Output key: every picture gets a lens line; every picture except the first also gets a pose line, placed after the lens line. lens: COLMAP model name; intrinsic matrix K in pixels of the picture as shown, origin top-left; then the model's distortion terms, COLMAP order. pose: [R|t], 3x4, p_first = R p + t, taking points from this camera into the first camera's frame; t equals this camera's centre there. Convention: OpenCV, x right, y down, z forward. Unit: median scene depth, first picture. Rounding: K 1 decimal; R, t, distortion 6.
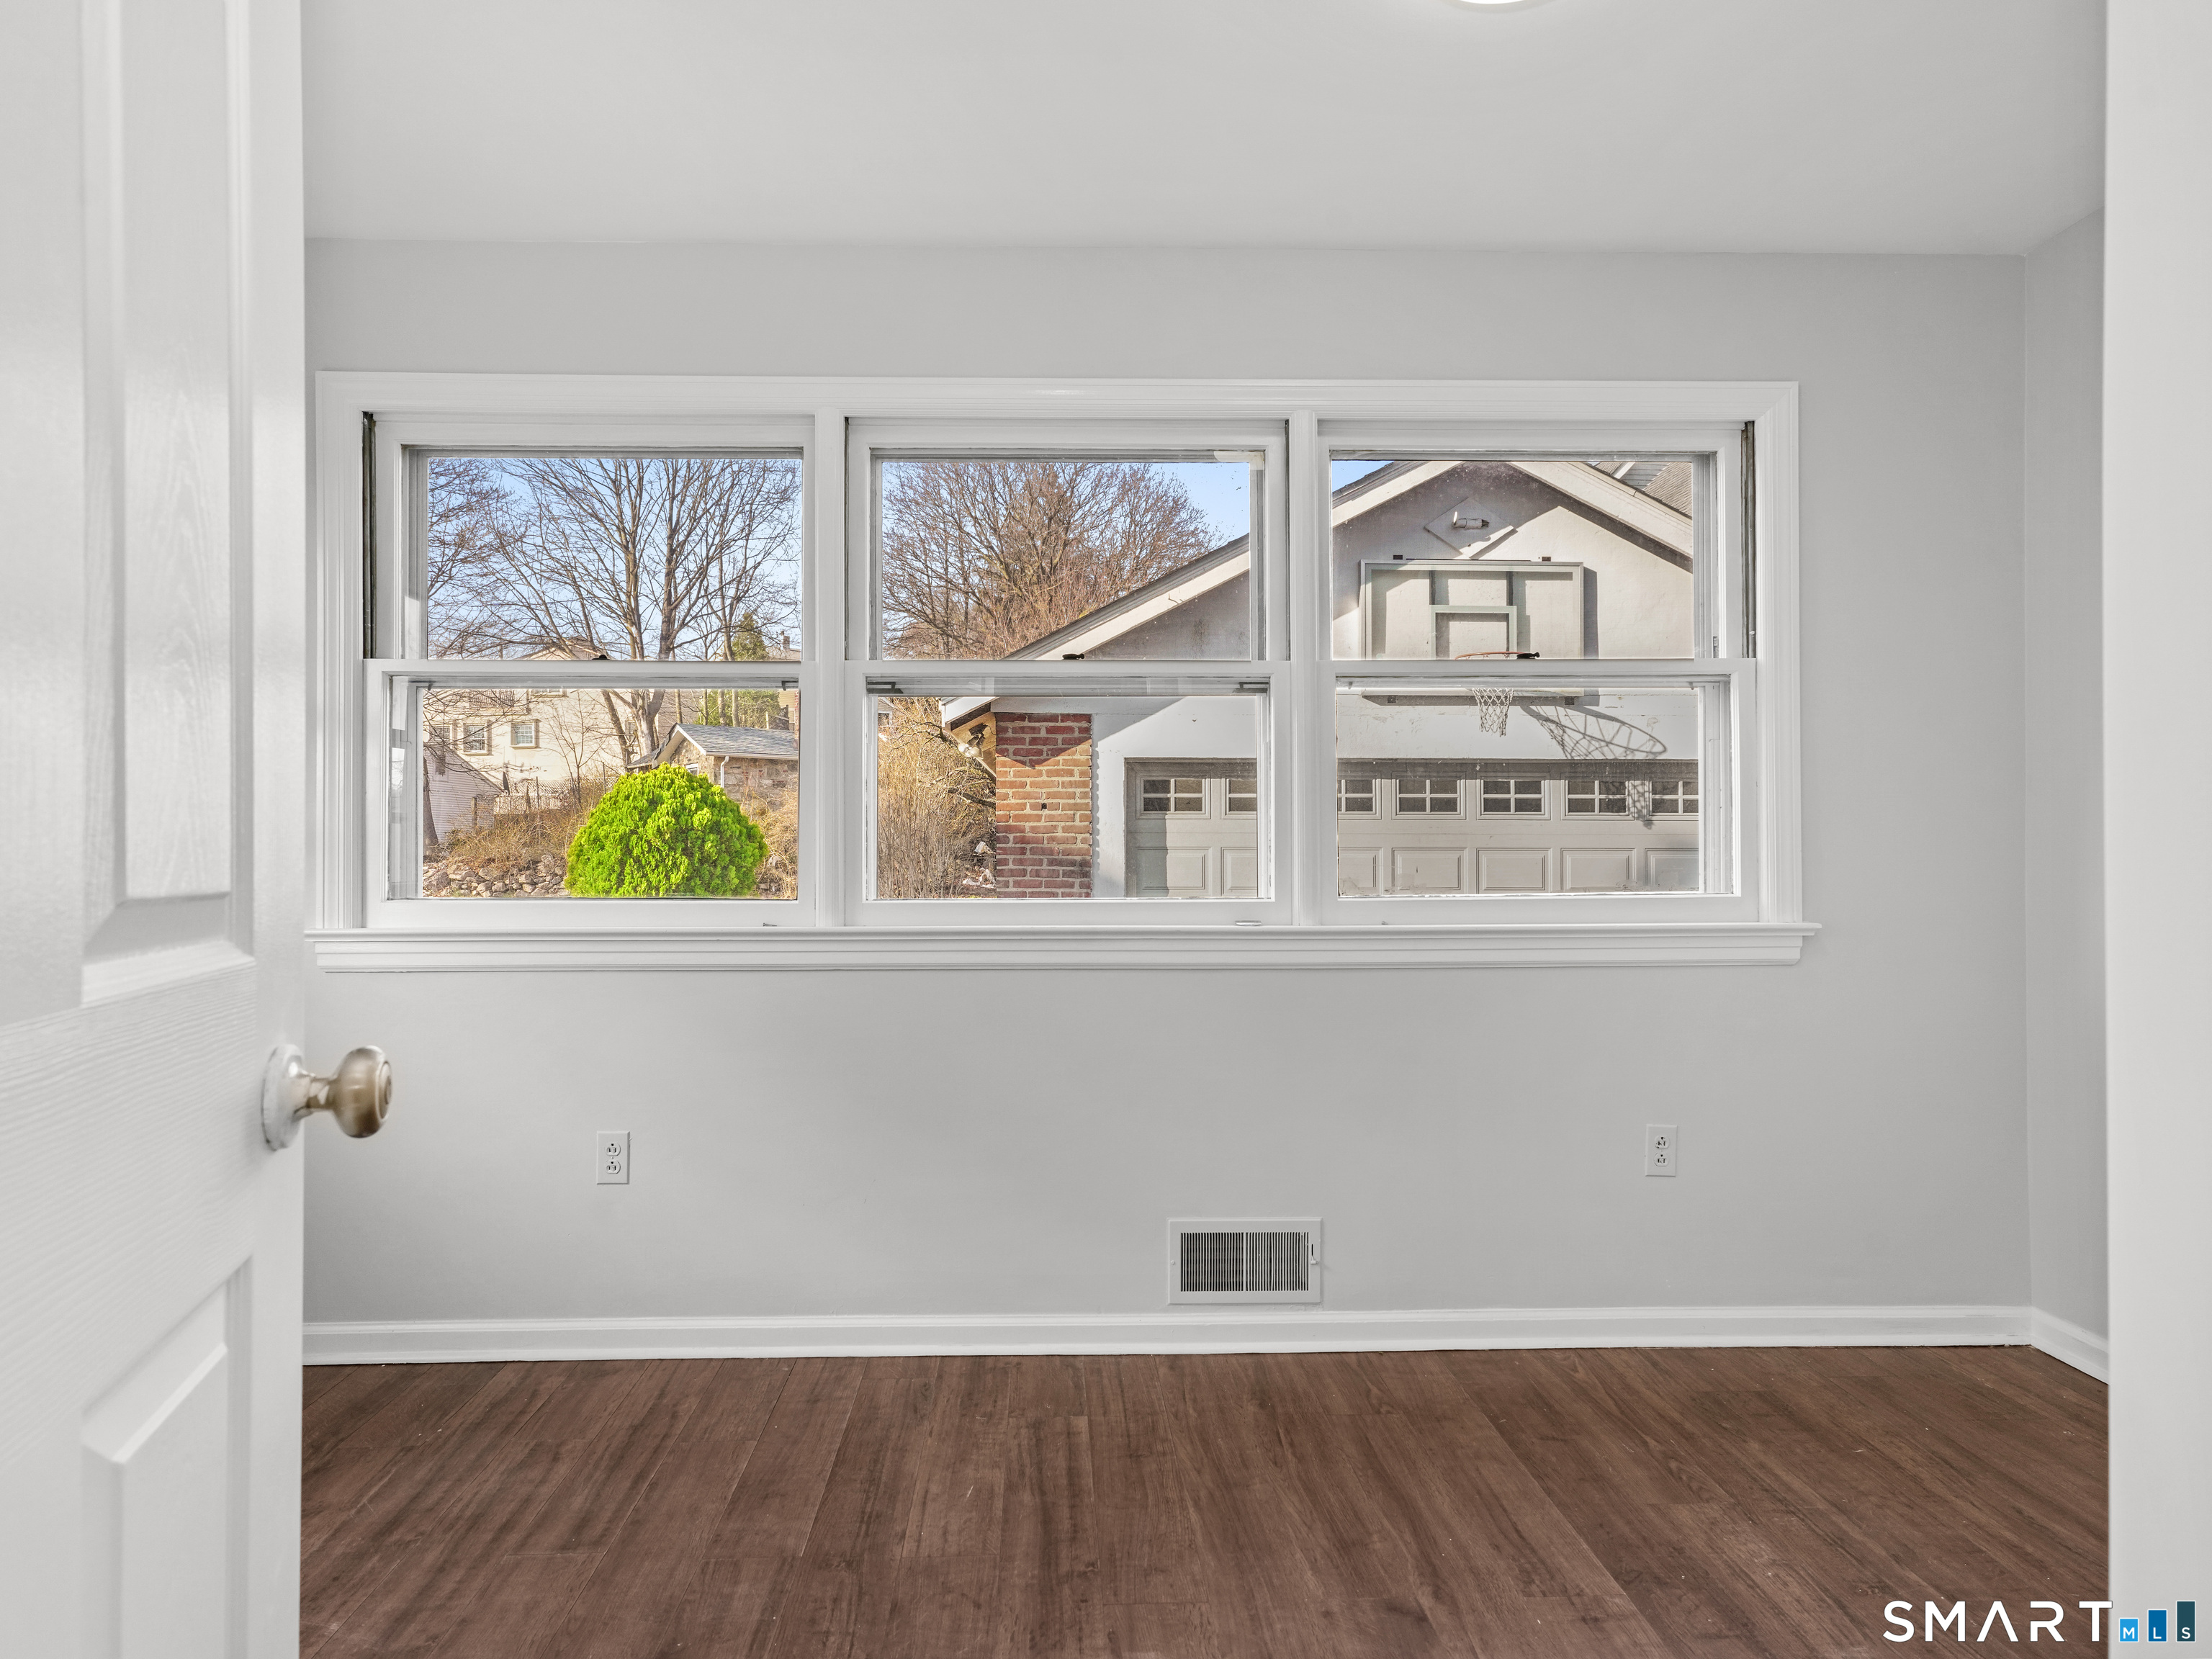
lens RADIAL K [[1196.5, 0, 1086.7], [0, 1196.5, 844.0], [0, 0, 1]] dist [-0.001282, 0.001028]
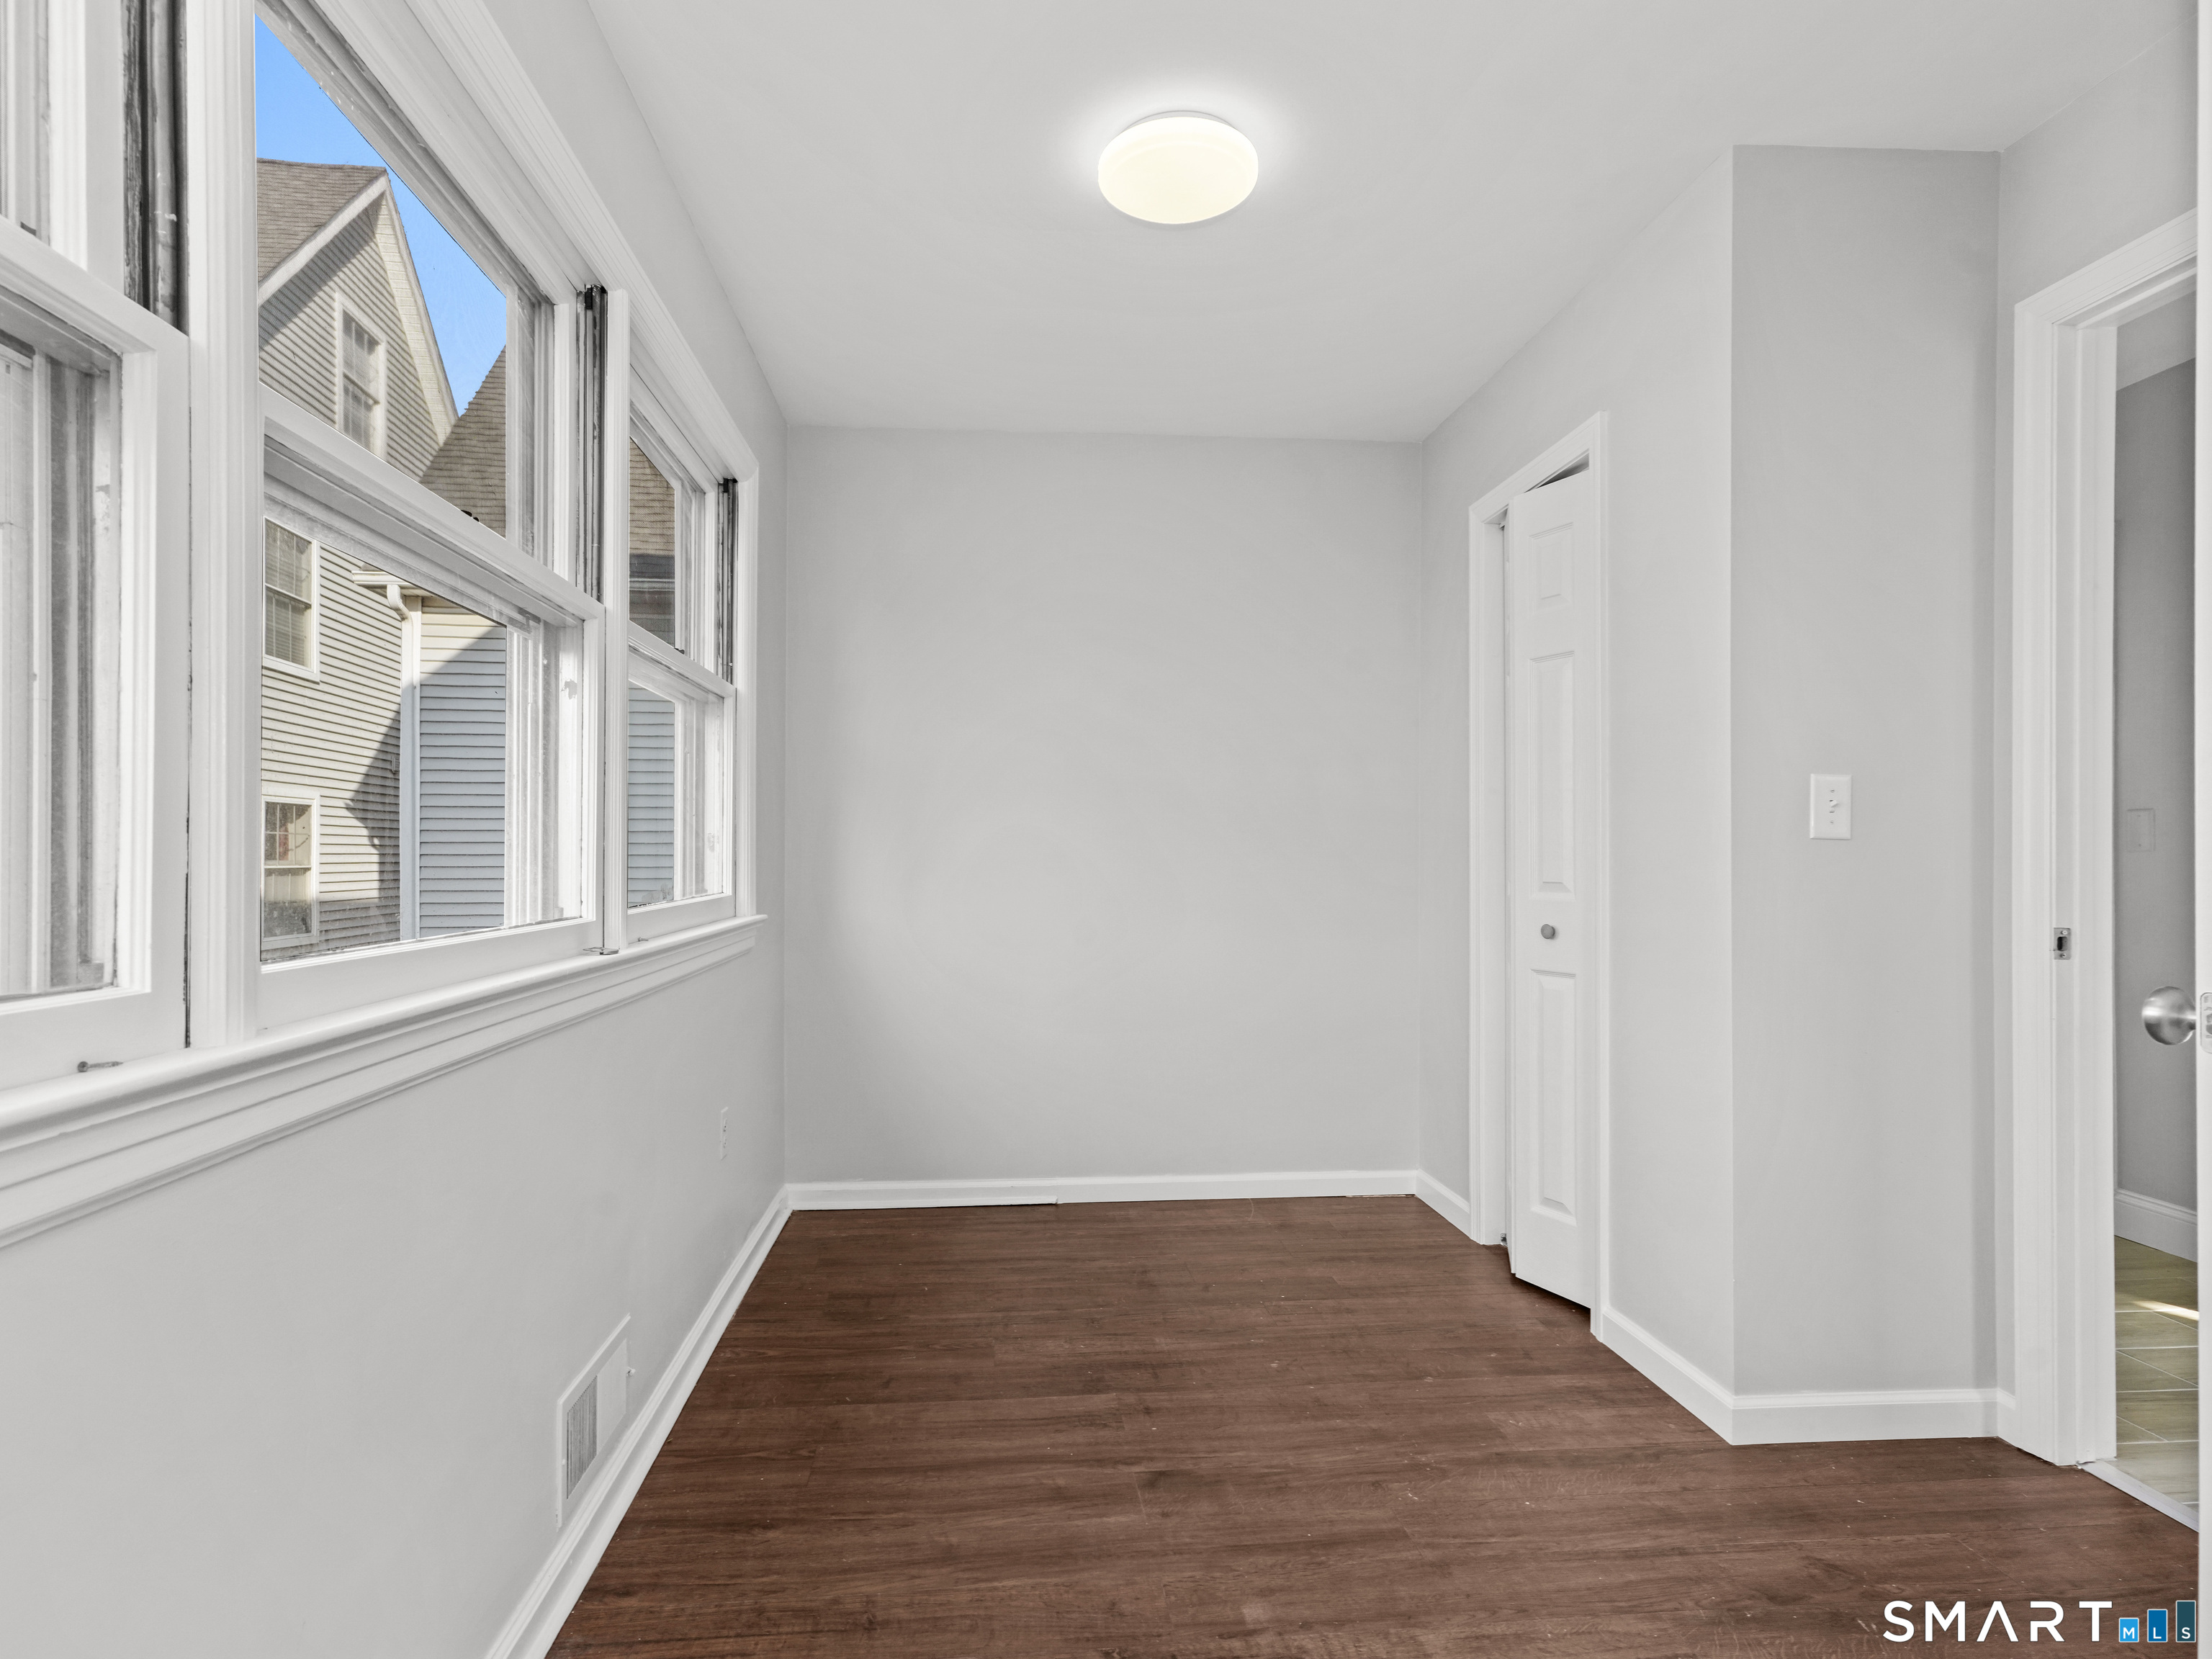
lens RADIAL K [[1196.5, 0, 1086.7], [0, 1196.5, 844.0], [0, 0, 1]] dist [-0.001282, 0.001028]
pose [[-0.055844, 0.007470, 0.998412, -0.745659], [-0.007009, 0.999944, -0.007873, 0.003957], [-0.998415, -0.007438, -0.055788, 0.894668]]
